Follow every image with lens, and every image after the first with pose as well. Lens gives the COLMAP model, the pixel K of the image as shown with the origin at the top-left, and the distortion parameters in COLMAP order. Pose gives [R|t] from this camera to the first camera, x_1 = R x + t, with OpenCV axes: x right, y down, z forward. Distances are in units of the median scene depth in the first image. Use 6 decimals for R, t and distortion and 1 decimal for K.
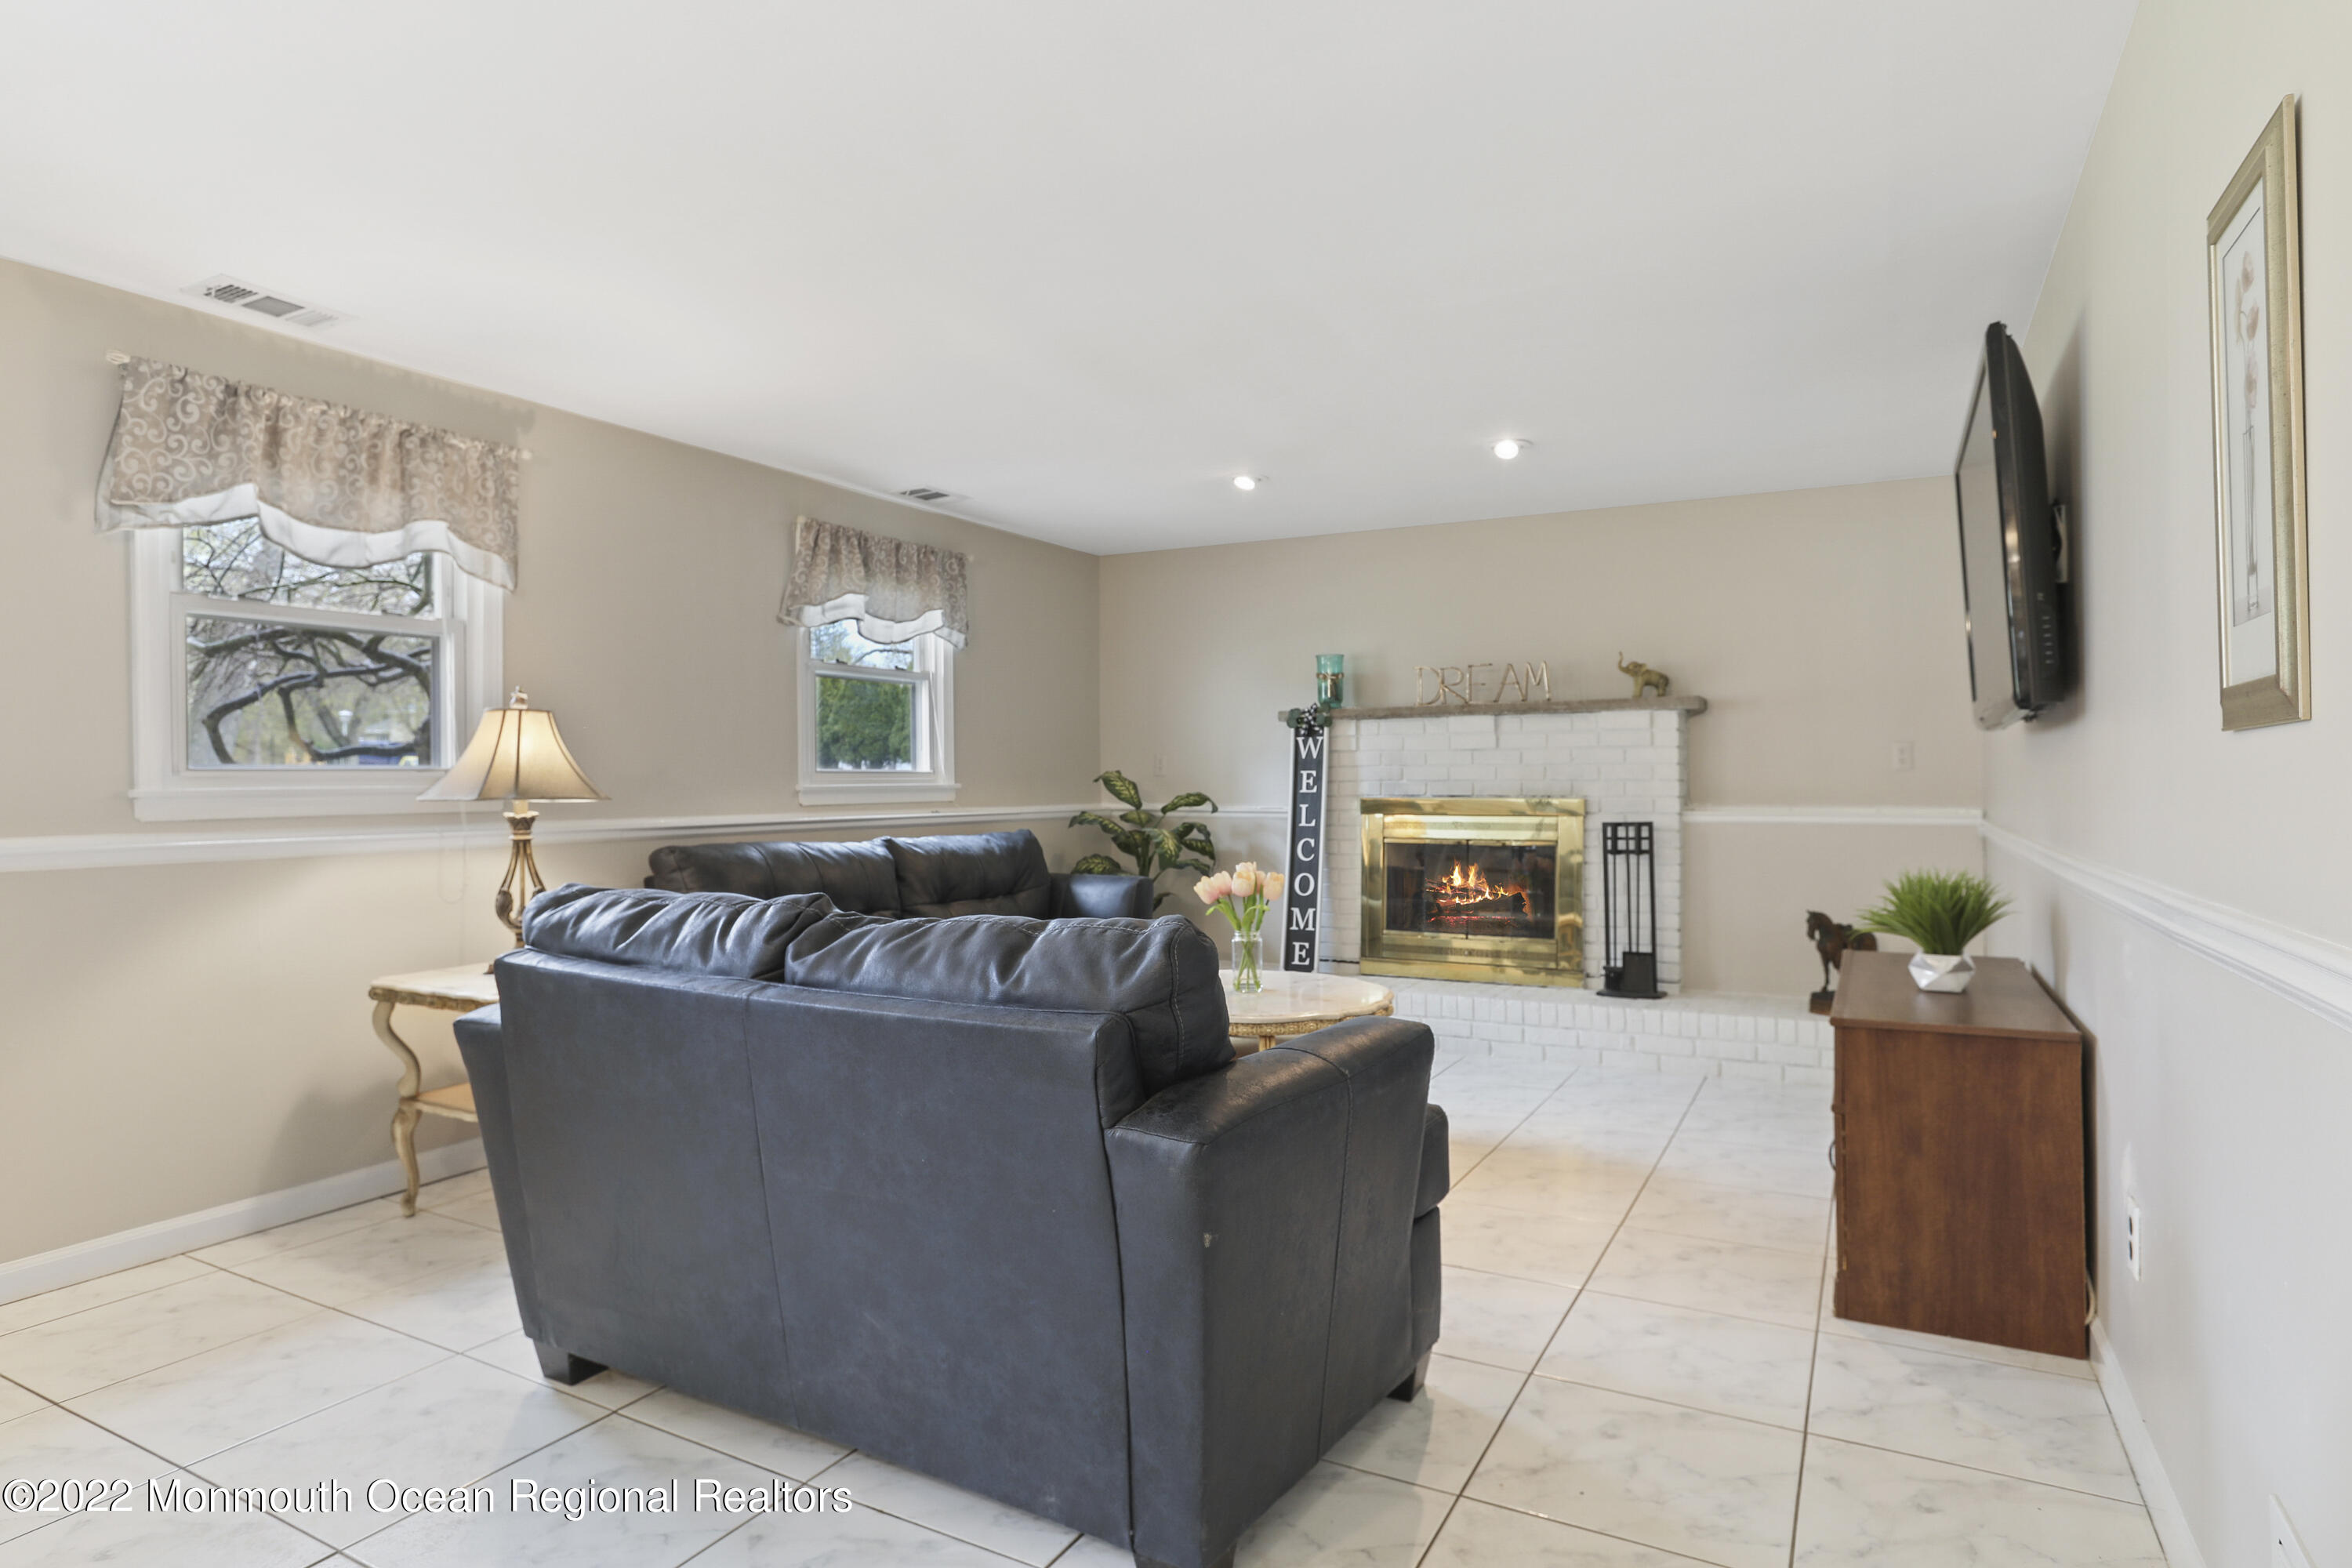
lens RADIAL K [[1299.4, 0, 1176.6], [0, 1299.4, 774.7], [0, 0, 1]] dist [-0.003973, -0.000907]
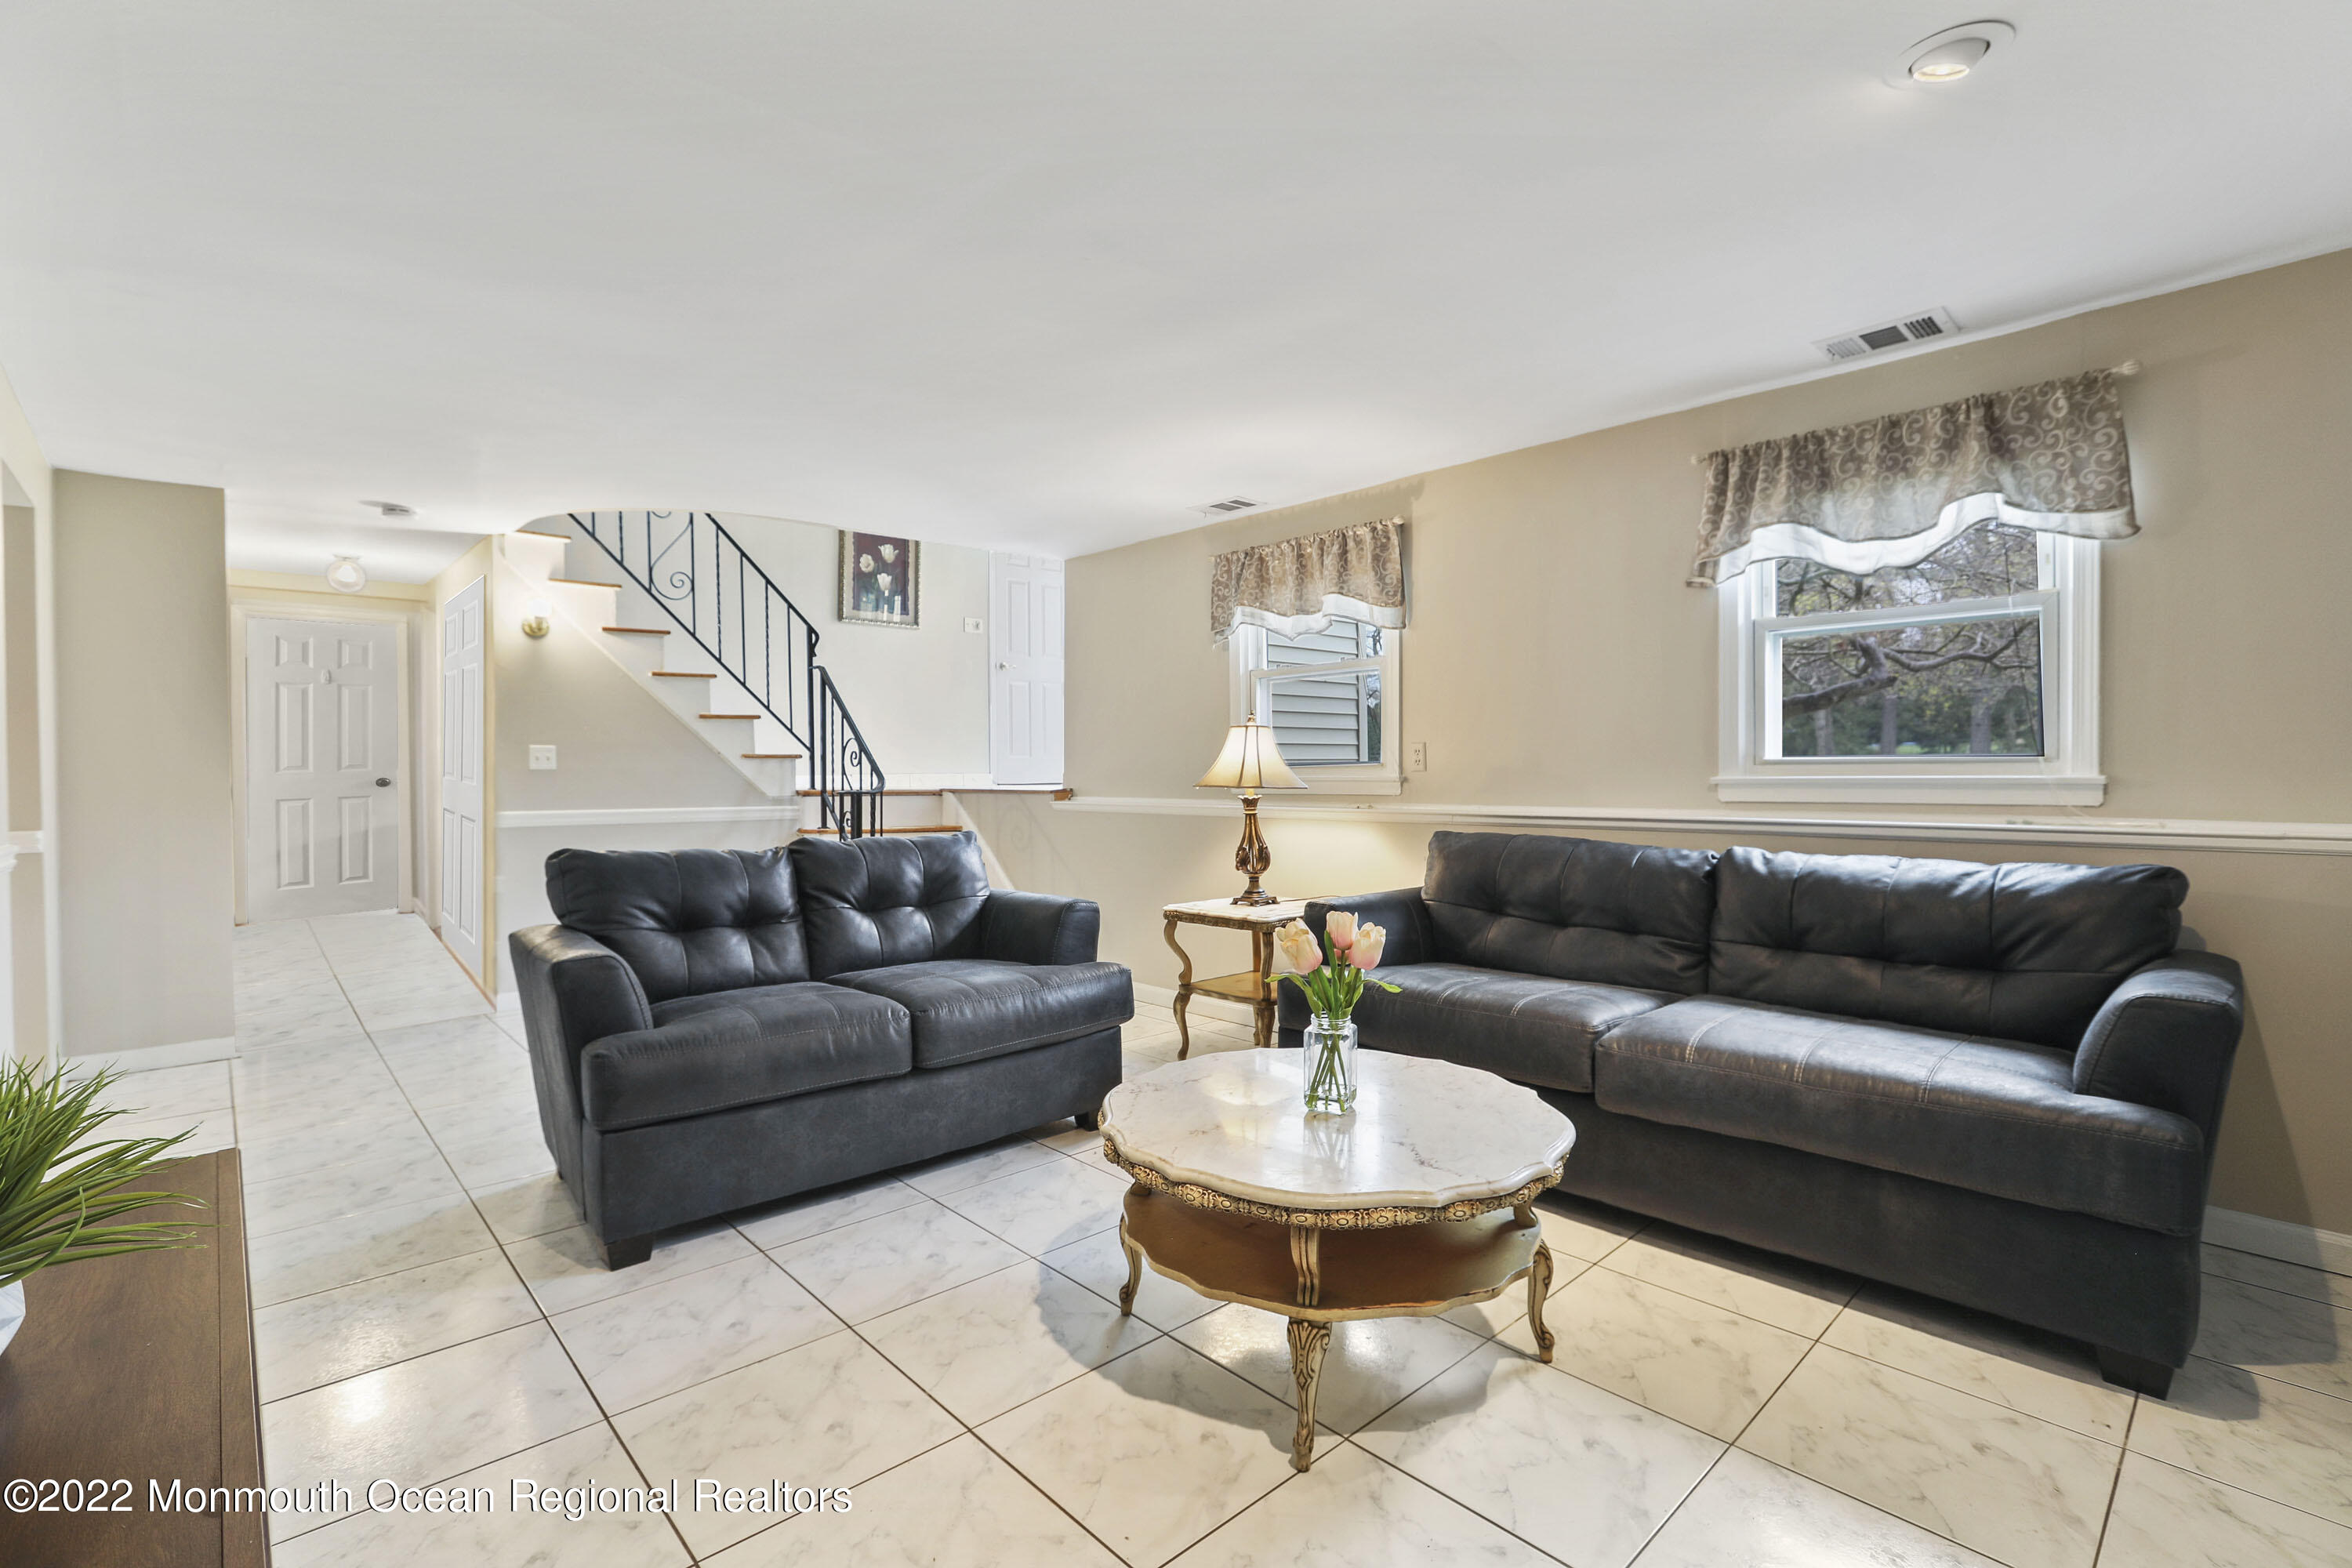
lens RADIAL K [[1086.8, 0, 1176.7], [0, 1086.8, 765.2], [0, 0, 1]] dist [-0.035610, 0.011560]
pose [[-0.329676, 0.016942, -0.943942, 0.407295], [0.022203, 0.999702, 0.010188, -0.011615], [0.943833, -0.017600, -0.329954, 0.771342]]
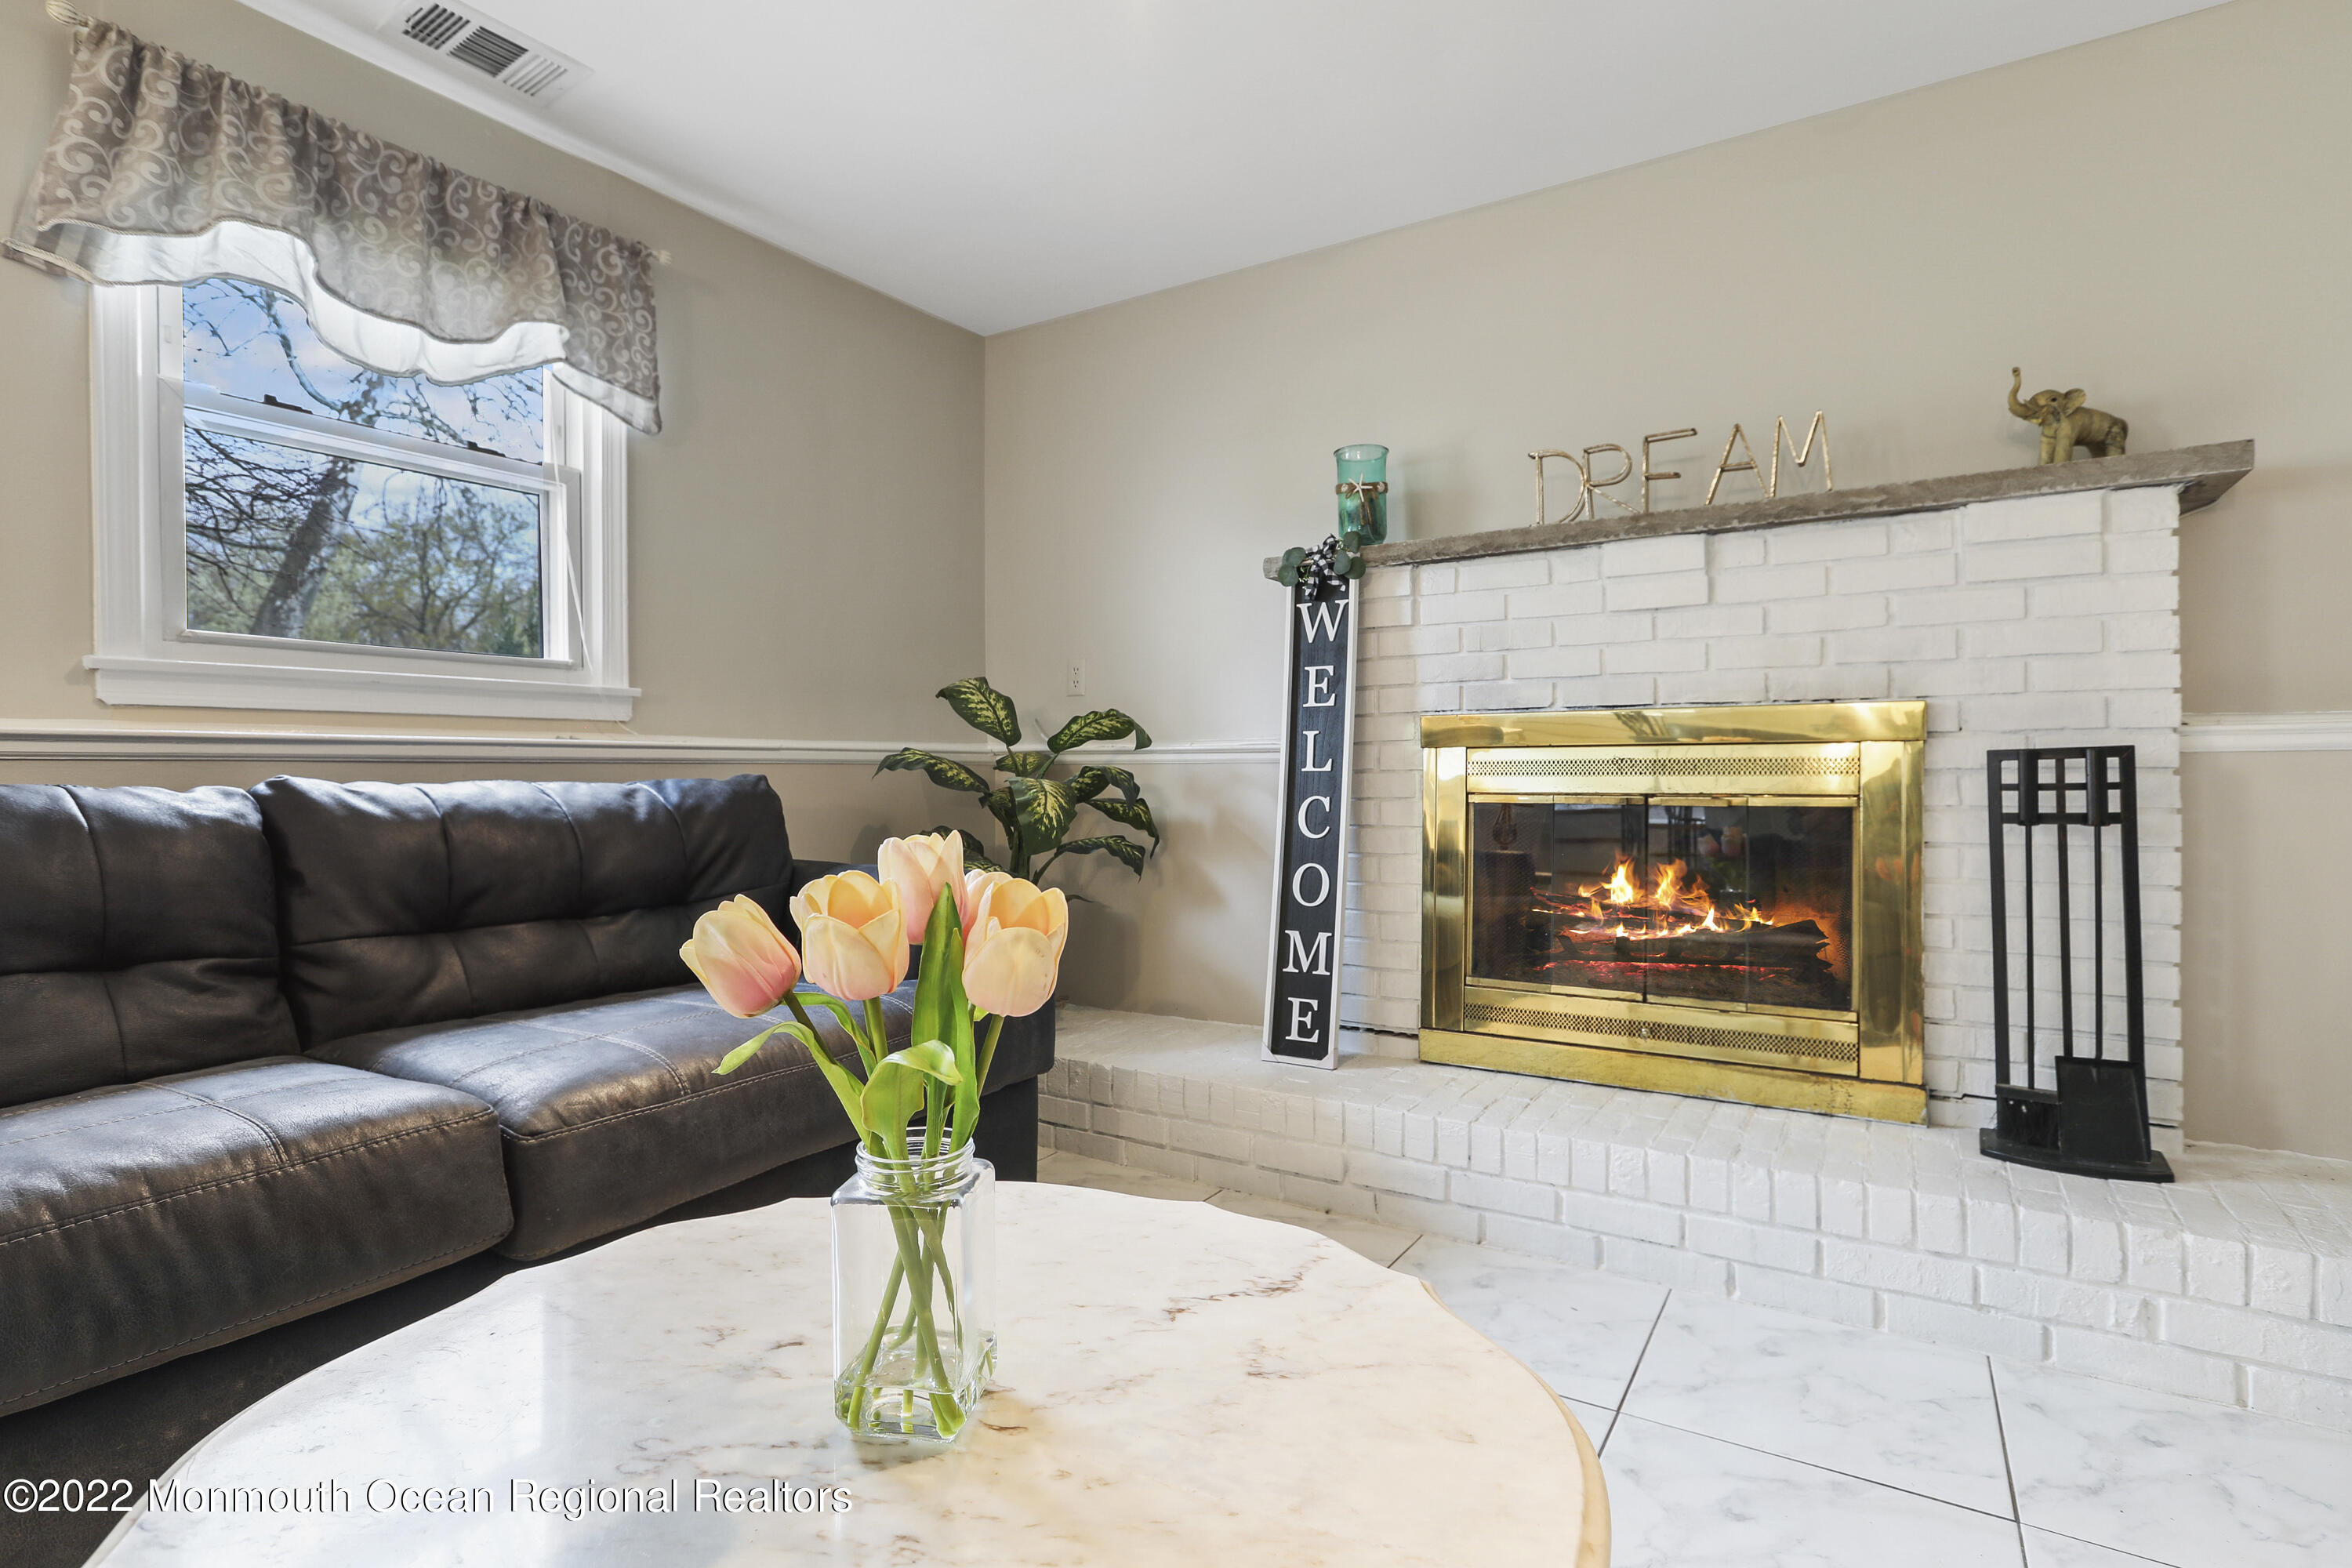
lens RADIAL K [[1147.8, 0, 1167.7], [0, 1147.8, 775.7], [0, 0, 1]] dist [-0.012469, 0.001468]
pose [[0.997638, -0.001300, -0.068683, 0.075392], [0.001898, 0.999961, 0.008647, 0.038277], [0.068670, -0.008757, 0.997601, 0.559182]]
